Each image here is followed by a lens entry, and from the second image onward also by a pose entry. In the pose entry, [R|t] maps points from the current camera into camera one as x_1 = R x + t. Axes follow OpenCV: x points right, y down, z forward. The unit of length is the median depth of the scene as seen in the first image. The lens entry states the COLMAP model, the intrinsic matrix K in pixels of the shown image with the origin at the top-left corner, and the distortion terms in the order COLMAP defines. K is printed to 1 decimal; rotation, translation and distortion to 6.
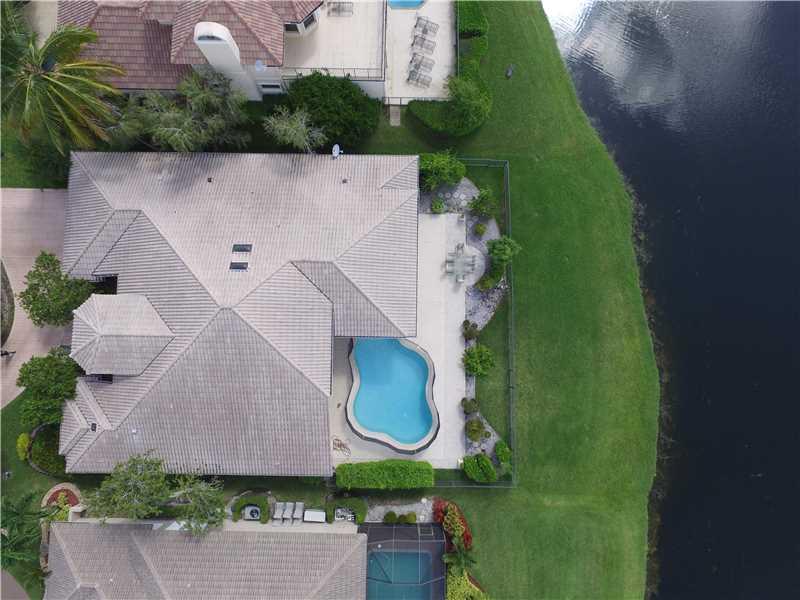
lens RADIAL K [[466.1, 0, 403.8], [0, 466.1, 300.7], [0, 0, 1]] dist [0.006013, 0.002430]
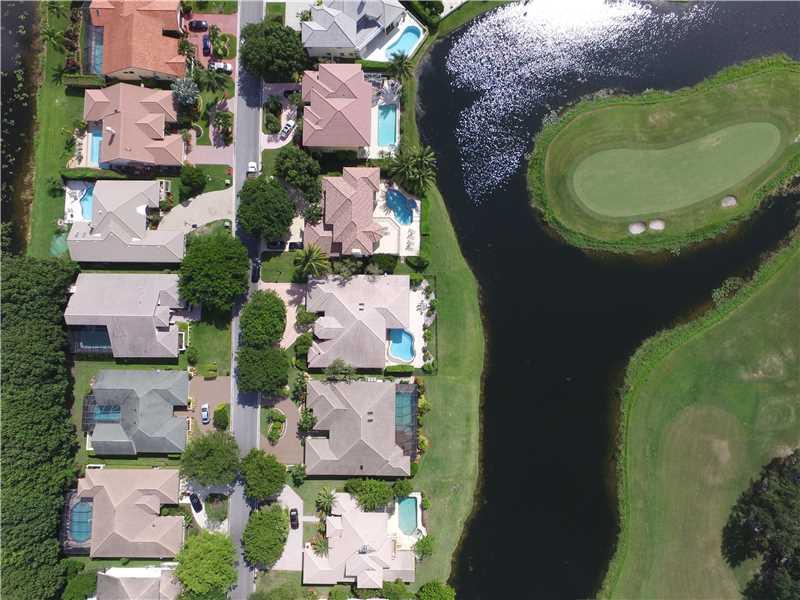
lens RADIAL K [[466.1, 0, 396.5], [0, 466.1, 299.6], [0, 0, 1]] dist [0.006013, 0.002430]
pose [[0.999993, -0.003624, -0.000777, -0.060926], [0.003629, 0.999975, 0.006143, -0.150173], [0.000754, -0.006146, 0.999981, -2.347583]]
